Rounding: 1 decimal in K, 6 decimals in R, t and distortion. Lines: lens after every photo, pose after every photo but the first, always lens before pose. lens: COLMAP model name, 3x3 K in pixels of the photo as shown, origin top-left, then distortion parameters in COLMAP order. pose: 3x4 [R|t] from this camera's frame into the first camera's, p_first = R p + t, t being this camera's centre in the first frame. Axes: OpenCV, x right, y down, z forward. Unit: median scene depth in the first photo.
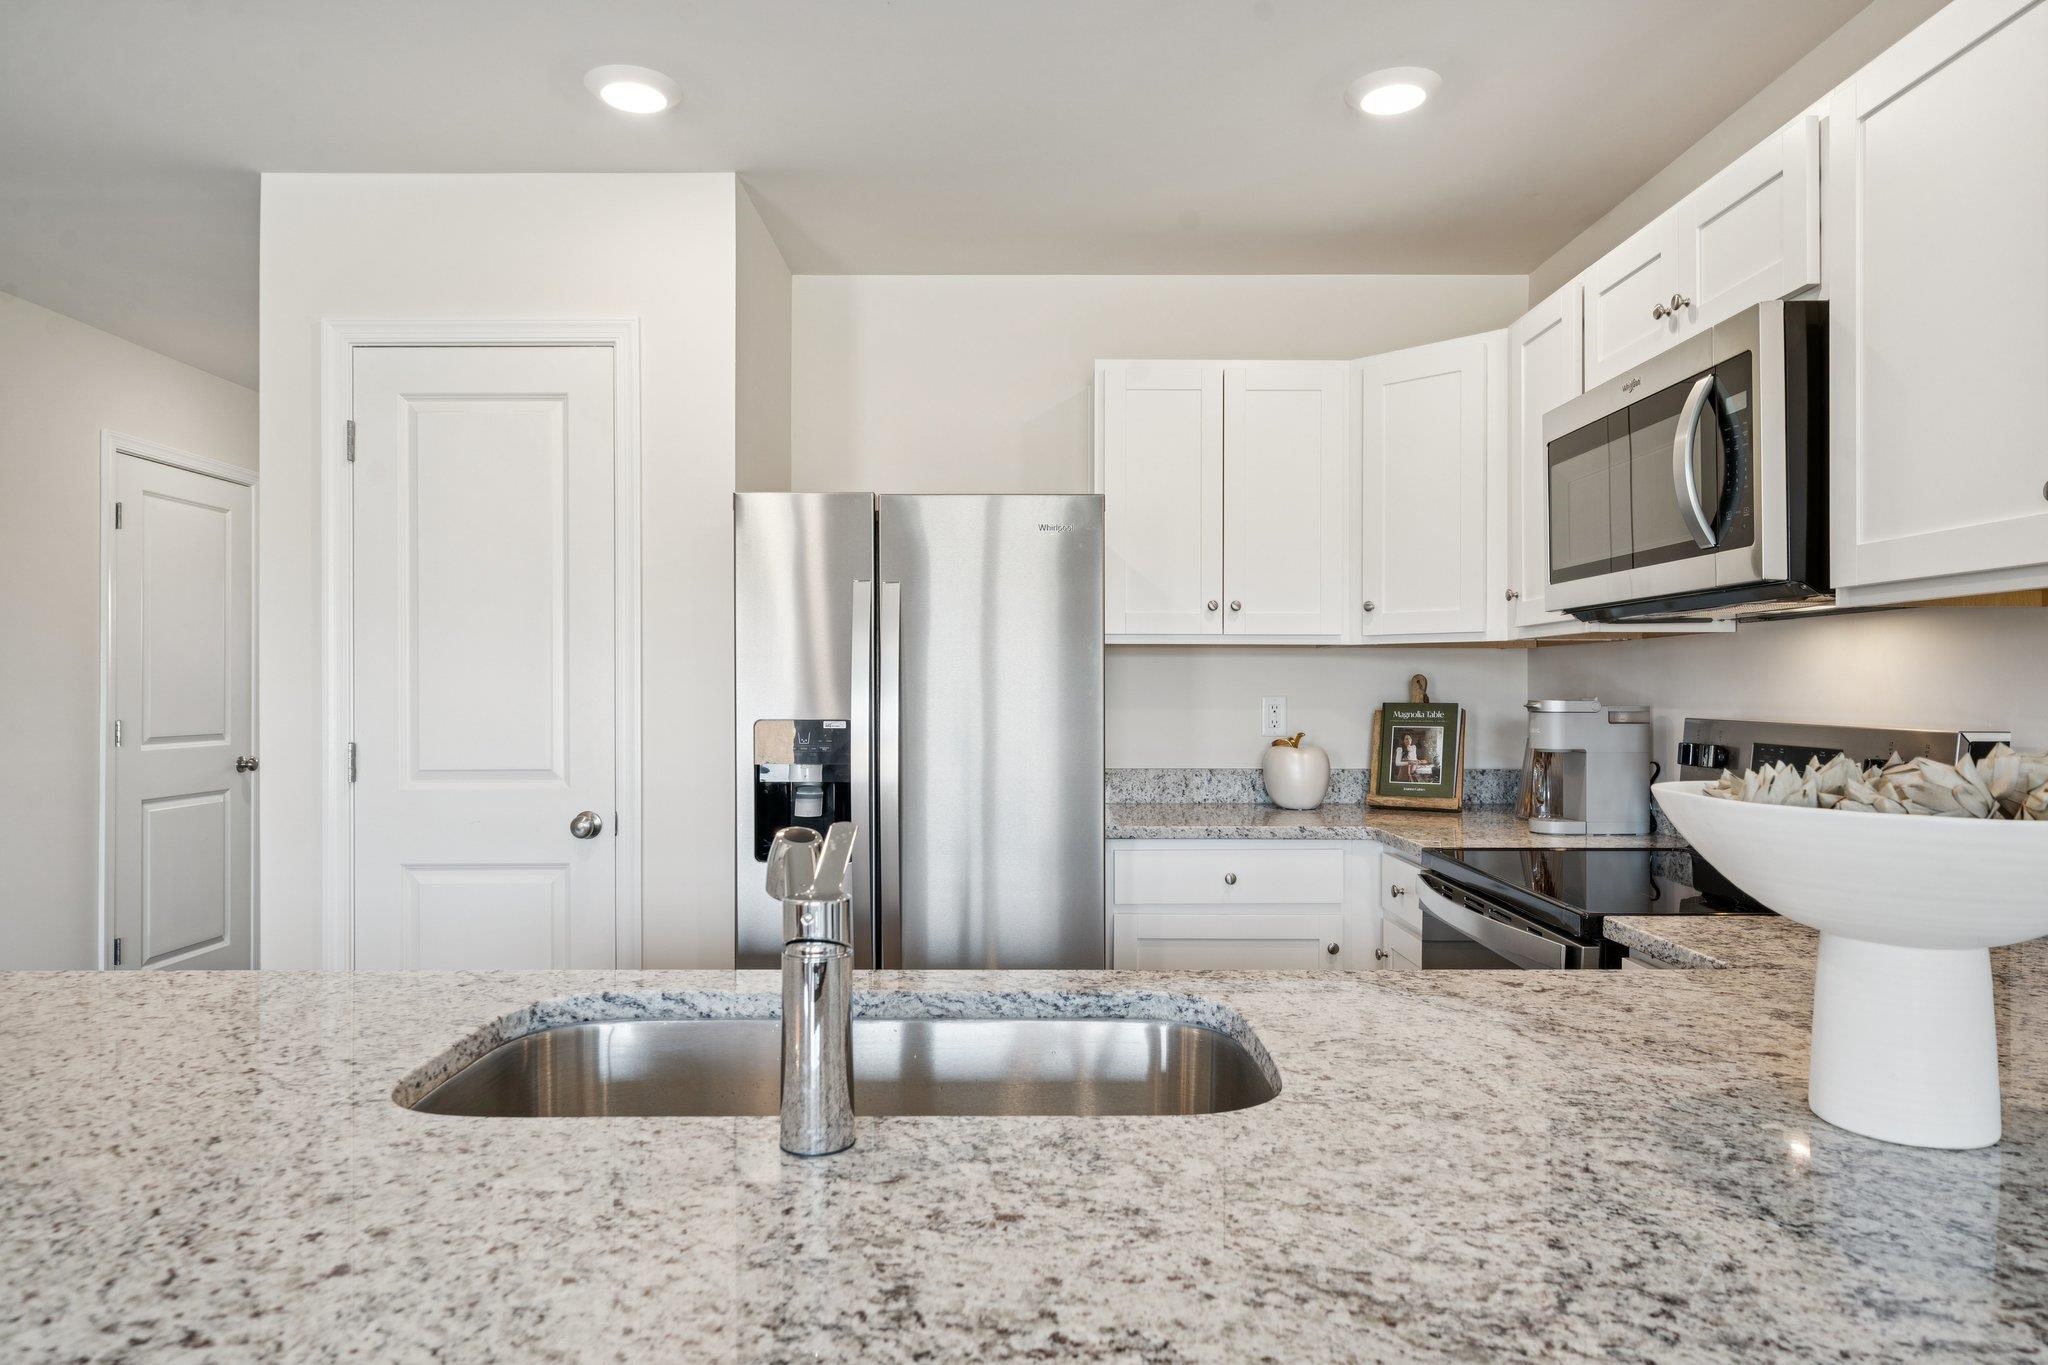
lens RADIAL K [[1235.8, 0, 1024.0], [0, 1235.8, 682.5], [0, 0, 1]] dist [0.002506, 0.000290]
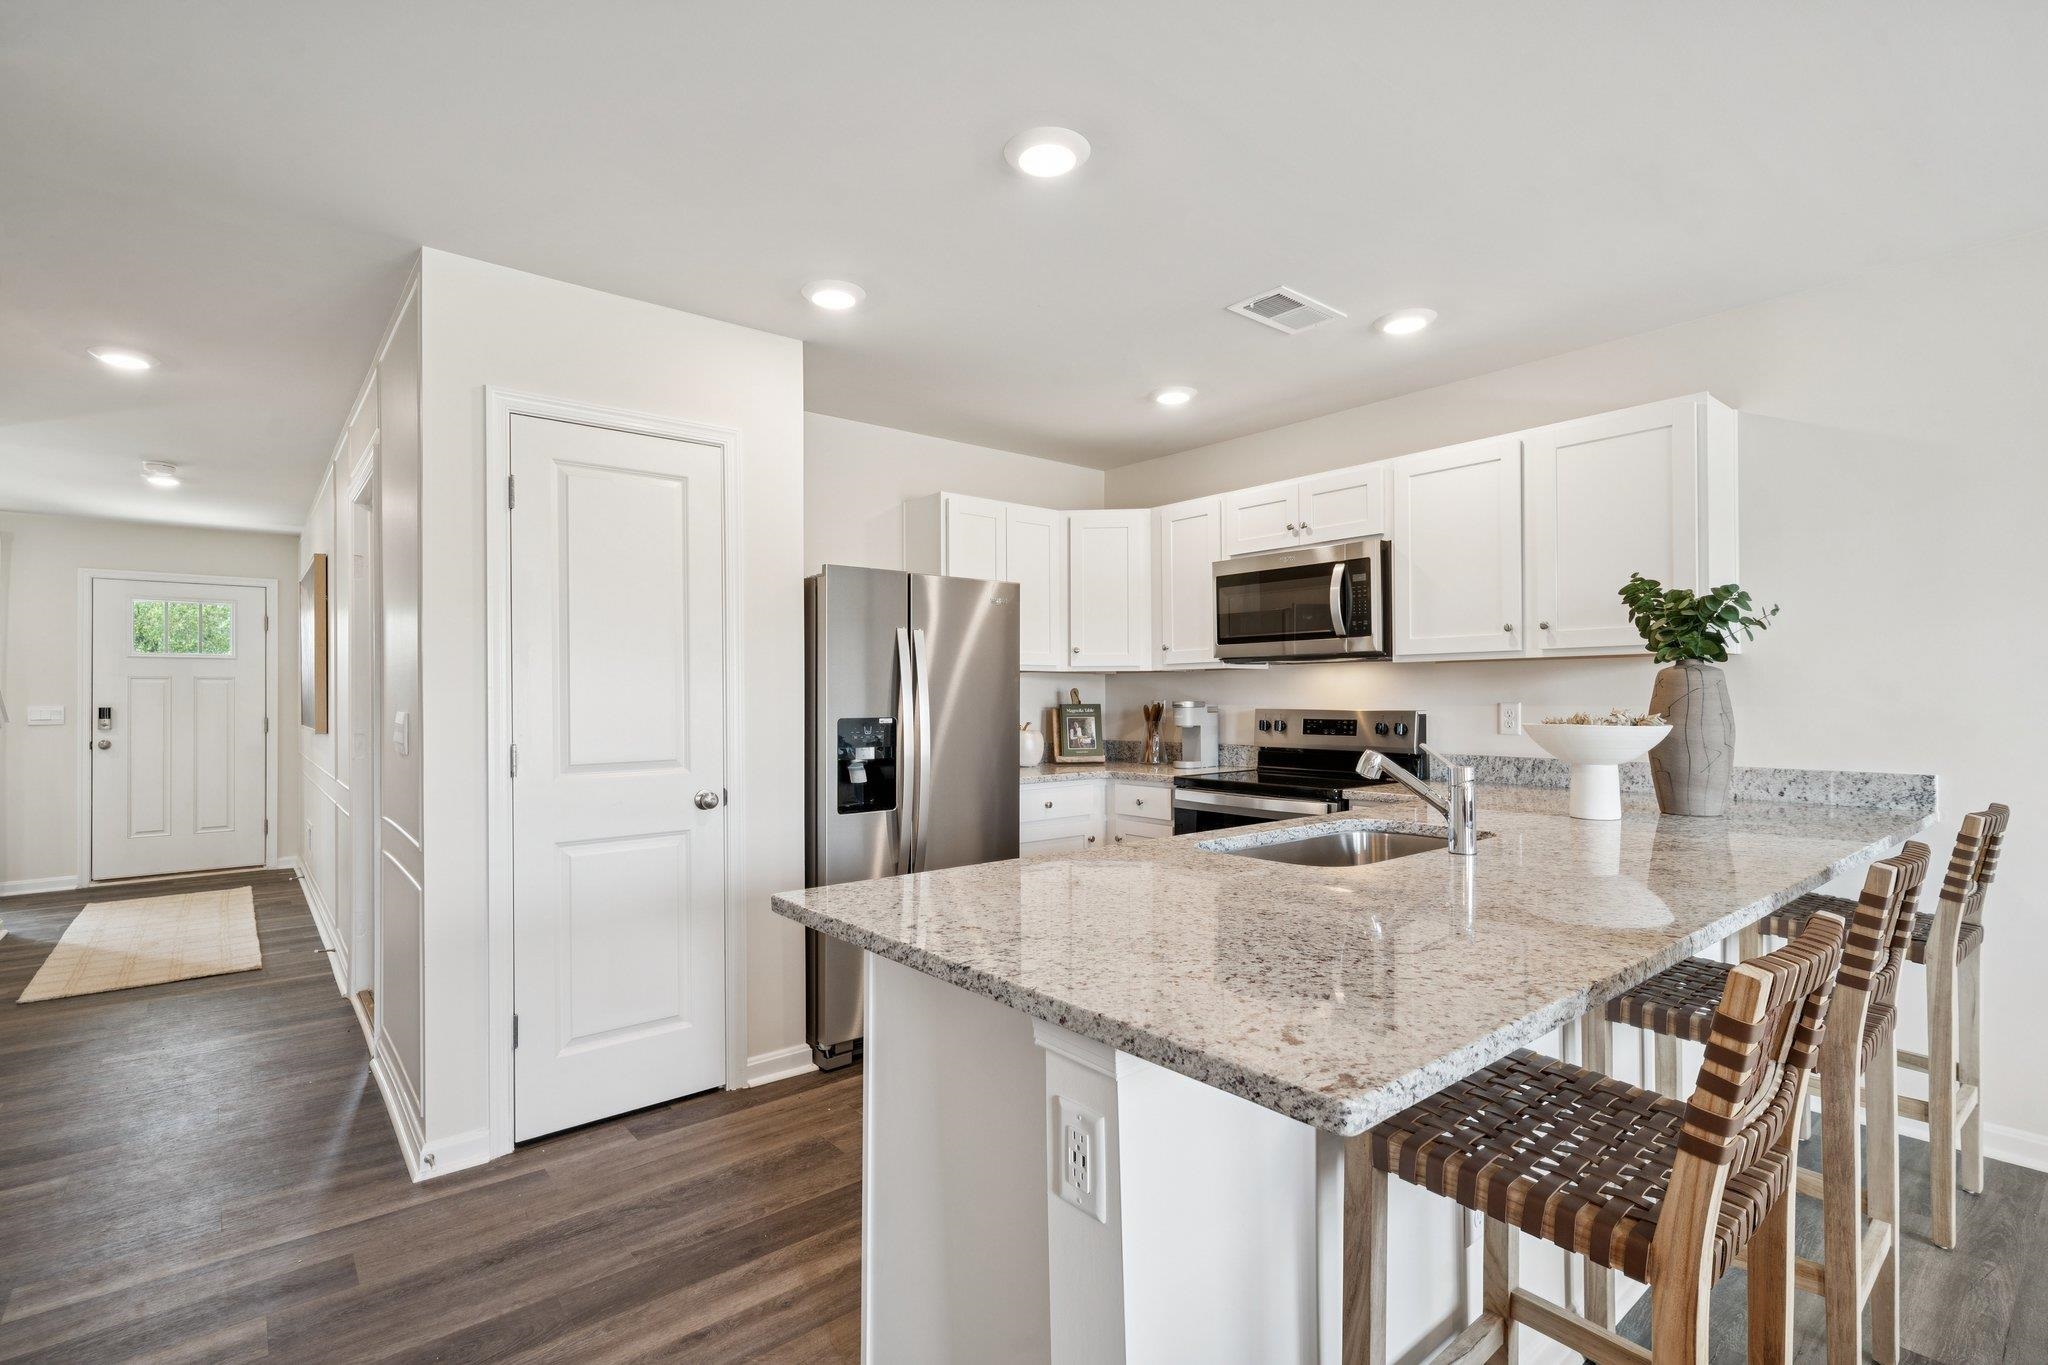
lens RADIAL K [[952.0, 0, 1024.0], [0, 952.0, 682.5], [0, 0, 1]] dist [-0.001133, -0.000023]
pose [[0.772086, 0.004823, 0.635500, -0.744081], [0.002339, 0.999943, -0.010430, -0.000686], [-0.635514, 0.009540, 0.772030, -0.021618]]
